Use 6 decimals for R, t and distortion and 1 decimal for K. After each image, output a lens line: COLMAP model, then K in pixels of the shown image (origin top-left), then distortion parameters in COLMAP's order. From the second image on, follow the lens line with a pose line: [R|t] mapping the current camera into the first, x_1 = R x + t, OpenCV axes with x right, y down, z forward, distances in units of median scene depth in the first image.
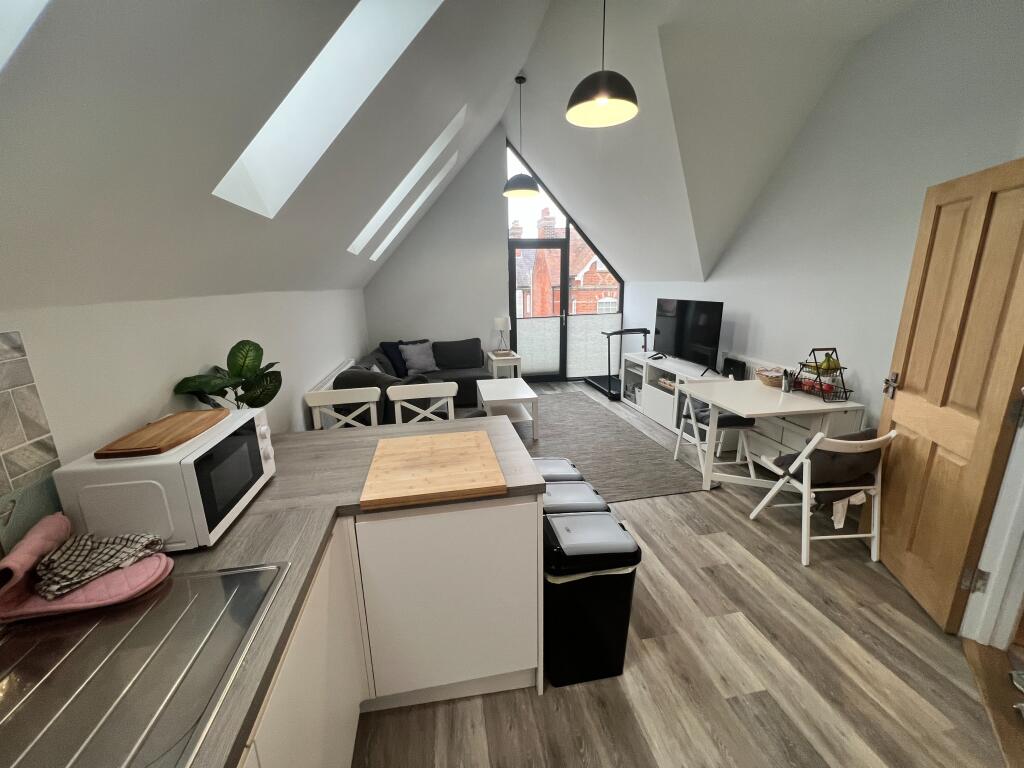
lens RADIAL K [[405.7, 0, 511.4], [0, 405.7, 381.0], [0, 0, 1]] dist [-0.003355, -0.000165]
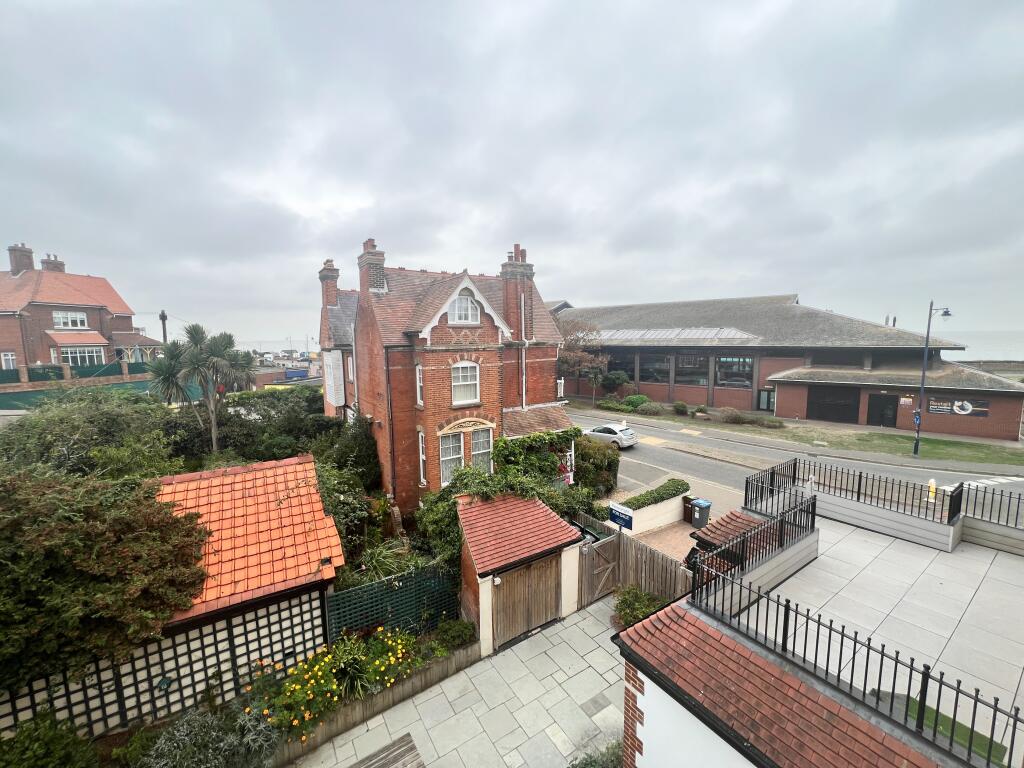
lens RADIAL K [[405.7, 0, 512.8], [0, 405.7, 383.3], [0, 0, 1]] dist [-0.003355, -0.000165]
pose [[0.917124, -0.036228, 0.396951, 0.024932], [0.088220, 0.989612, -0.113509, -0.075990], [-0.388716, 0.139121, 0.910794, 0.305221]]
